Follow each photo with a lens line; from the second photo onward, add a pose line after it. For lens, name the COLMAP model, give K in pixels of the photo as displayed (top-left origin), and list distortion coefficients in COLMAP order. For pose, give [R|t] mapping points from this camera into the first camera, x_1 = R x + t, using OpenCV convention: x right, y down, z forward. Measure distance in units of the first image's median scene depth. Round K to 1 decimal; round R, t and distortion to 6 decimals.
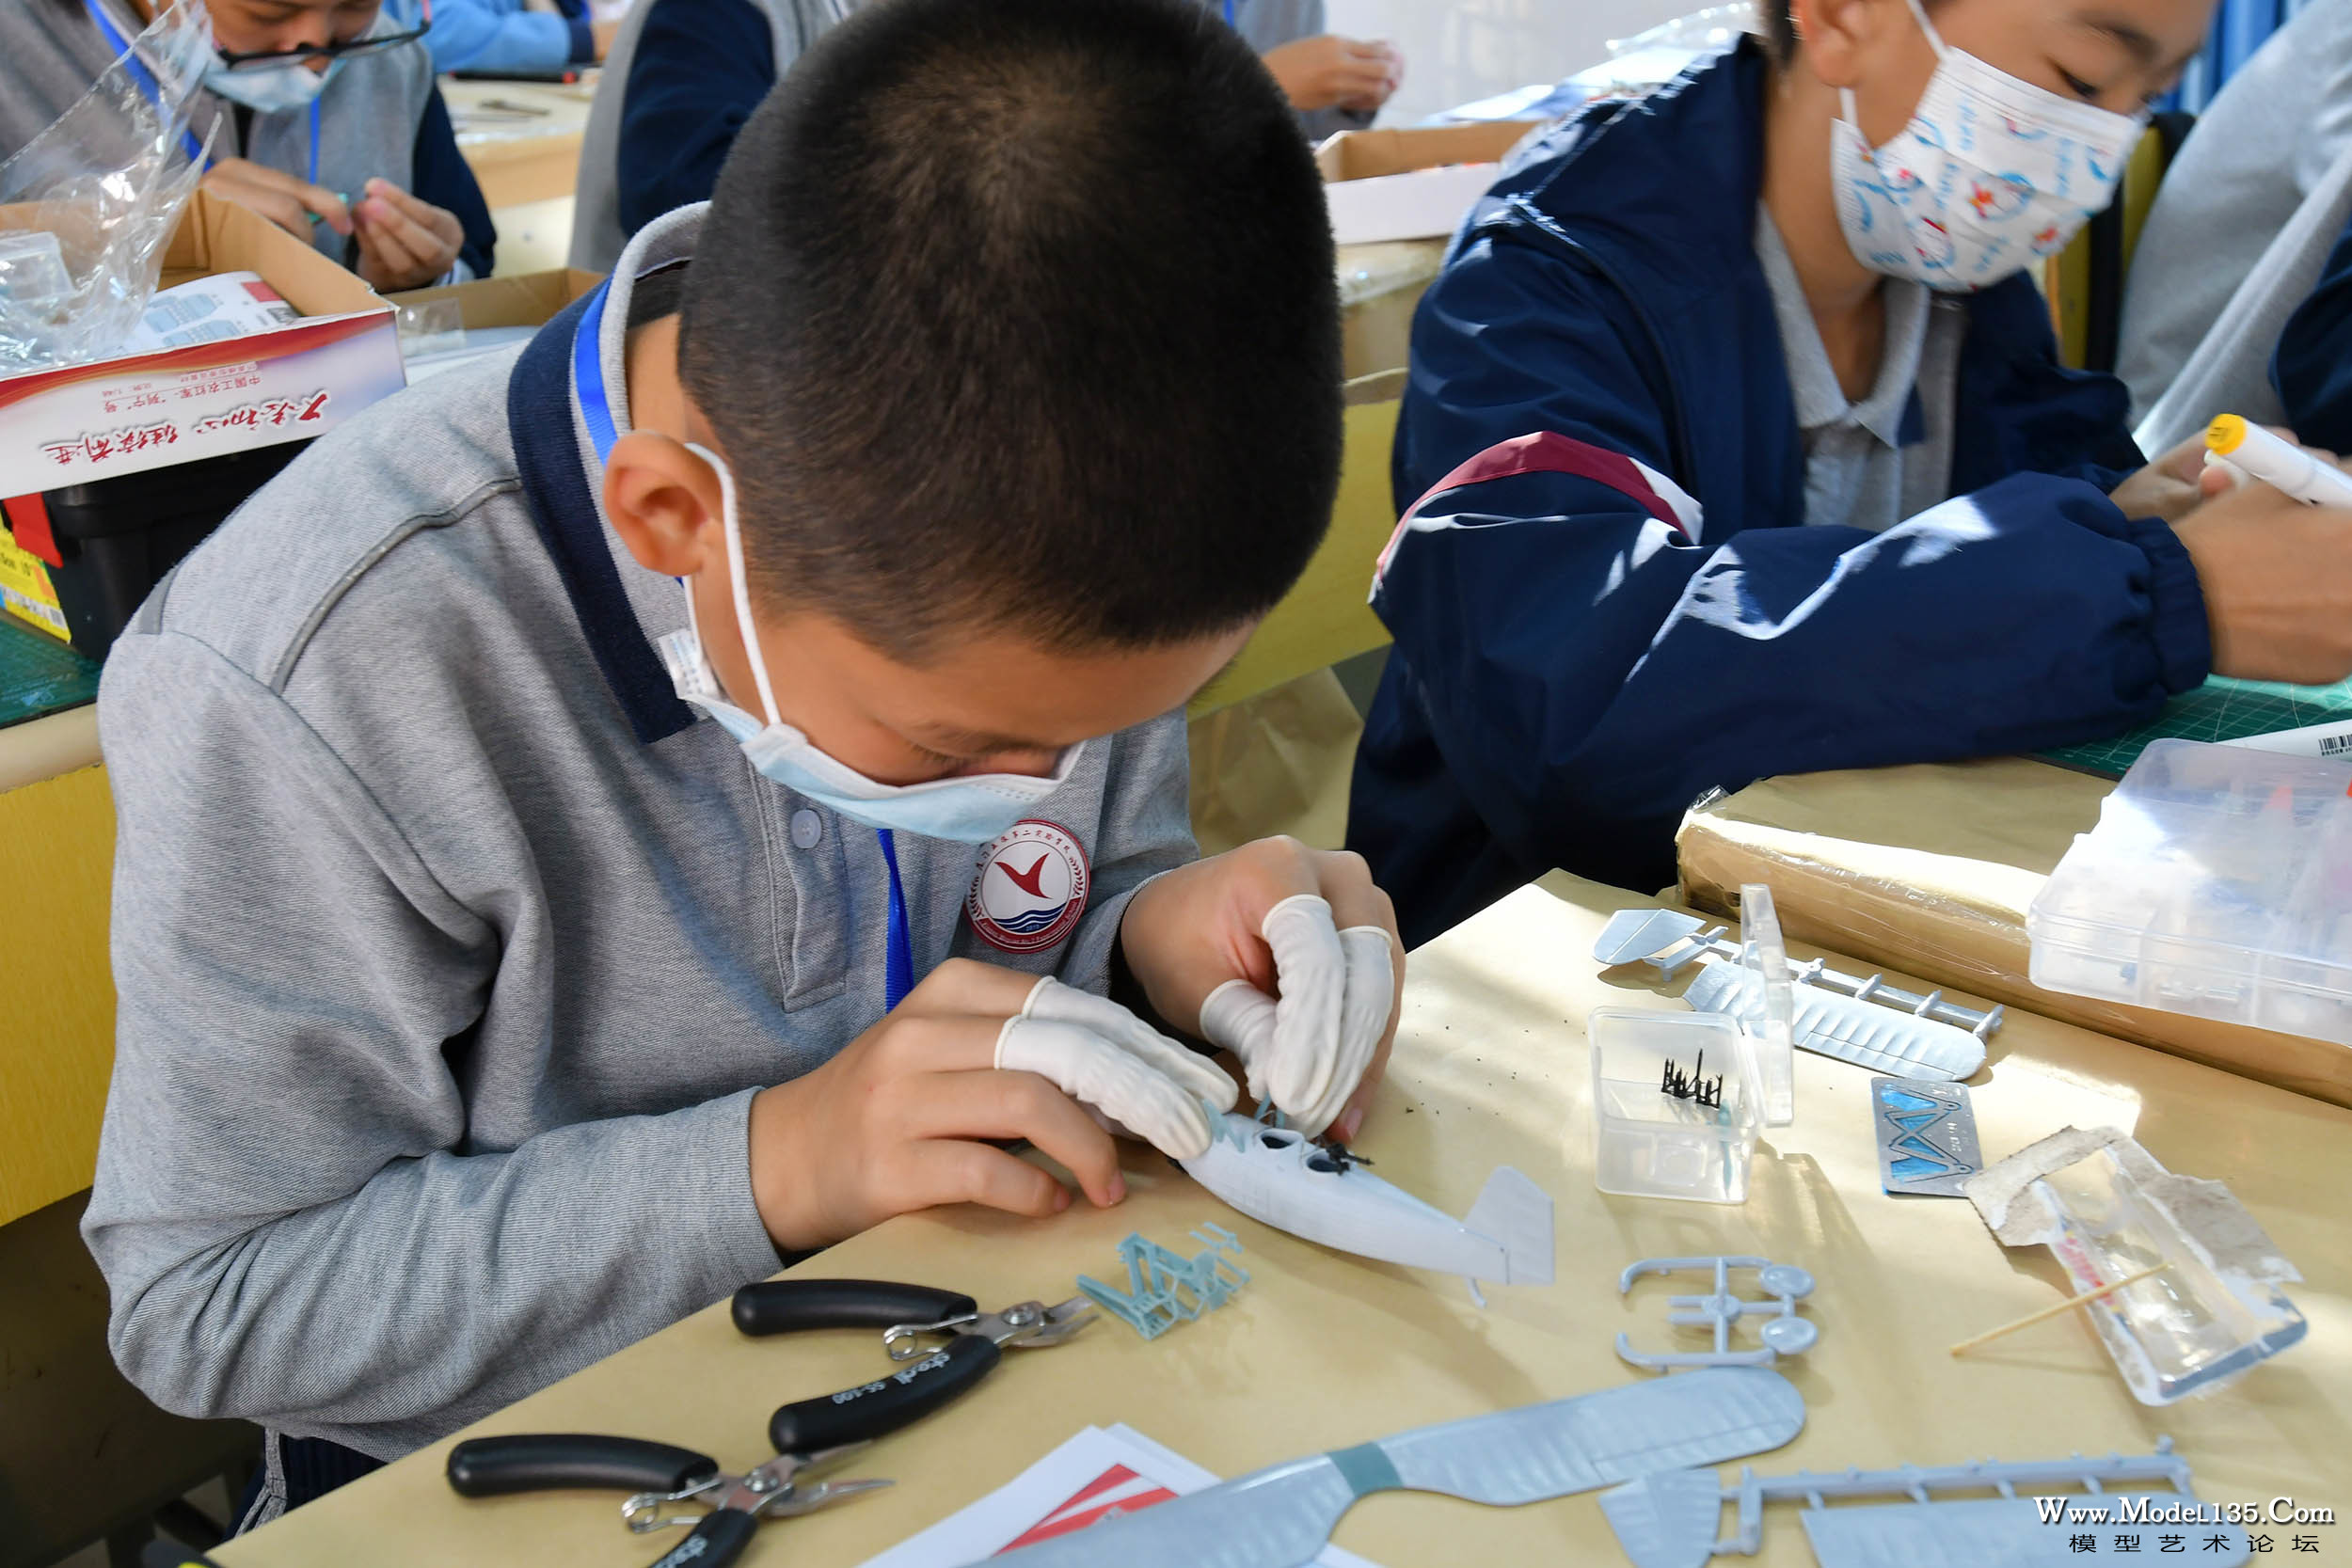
lens RADIAL K [[2609.0, 0, 1163.2], [0, 2609.0, 806.5], [0, 0, 1]] dist [-0.152077, 0.000000]
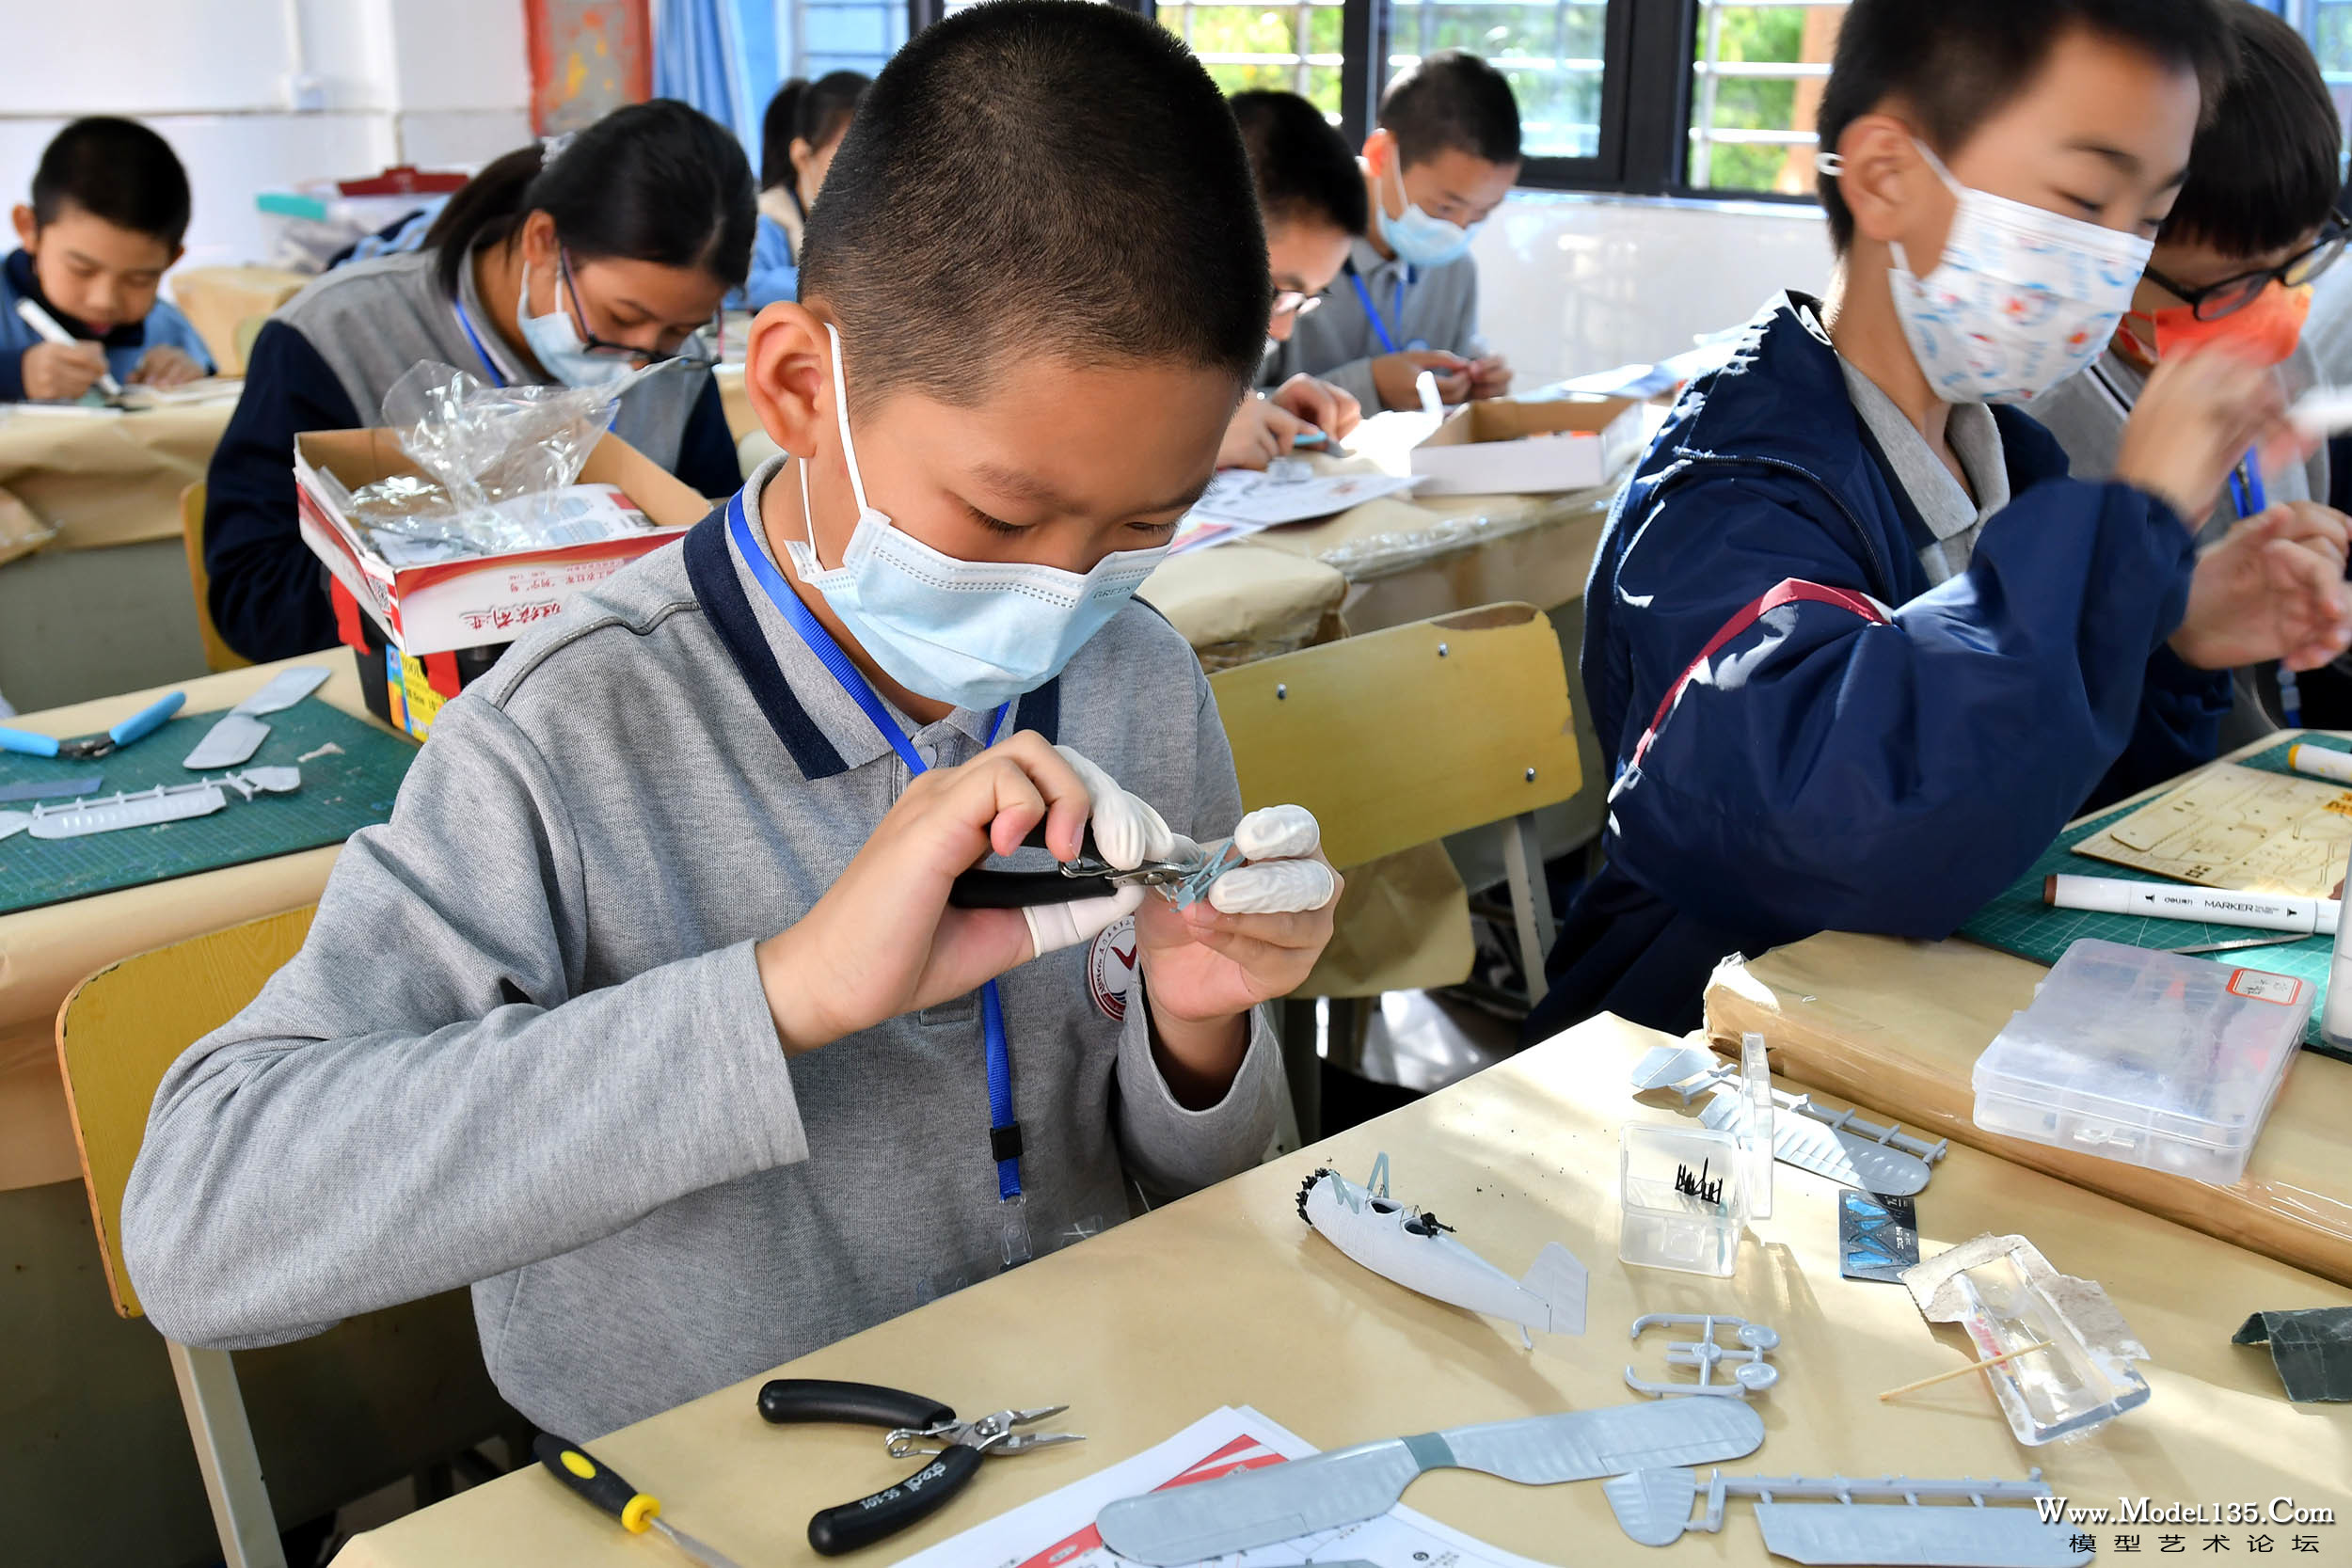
lens RADIAL K [[2445.7, 0, 1172.0], [0, 2445.7, 777.5], [0, 0, 1]] dist [-0.051202, 0.000000]
pose [[0.997205, 0.056904, -0.048424, -0.012772], [-0.059795, 0.996375, -0.060502, -0.006883], [0.044805, 0.063229, 0.996993, -0.273209]]
